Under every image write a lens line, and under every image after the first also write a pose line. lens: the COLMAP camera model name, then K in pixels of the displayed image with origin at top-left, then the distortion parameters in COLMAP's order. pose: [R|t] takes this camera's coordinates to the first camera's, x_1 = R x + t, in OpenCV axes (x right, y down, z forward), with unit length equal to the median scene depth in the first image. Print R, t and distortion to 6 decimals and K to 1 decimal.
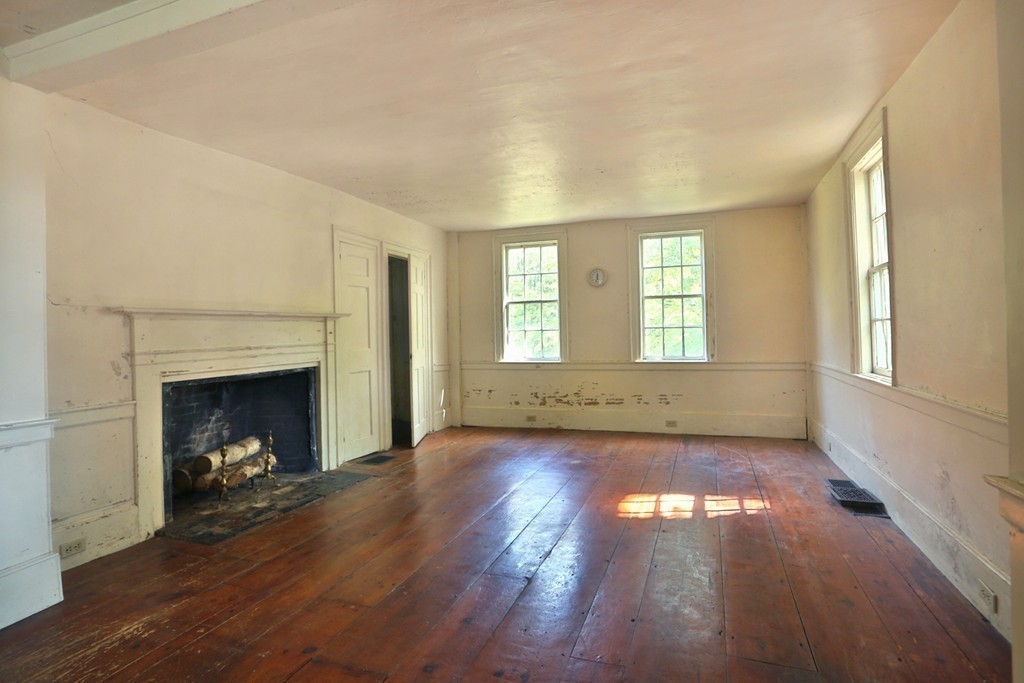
lens RADIAL K [[559.2, 0, 512.0], [0, 559.2, 341.5], [0, 0, 1]] dist [-0.061743, 0.028165]
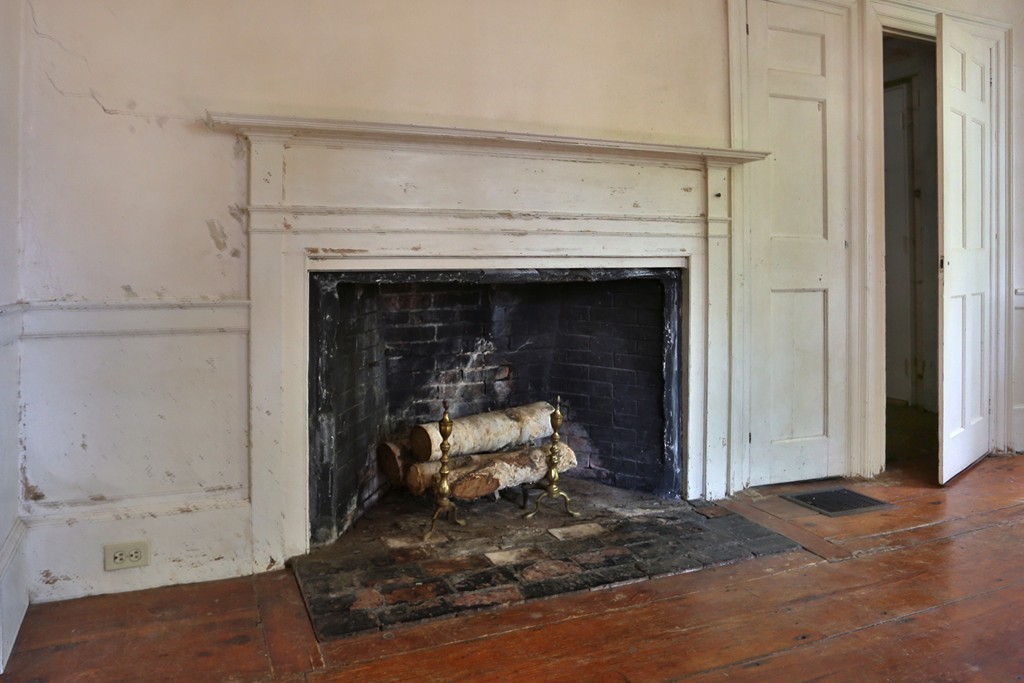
lens RADIAL K [[628.9, 0, 510.1], [0, 628.9, 268.4], [0, 0, 1]] dist [-0.077904, 0.055175]
pose [[0.657536, 0.009312, -0.753365, -0.066853], [-0.028085, 0.999532, -0.012159, 0.062281], [0.752899, 0.029153, 0.657490, 0.629744]]
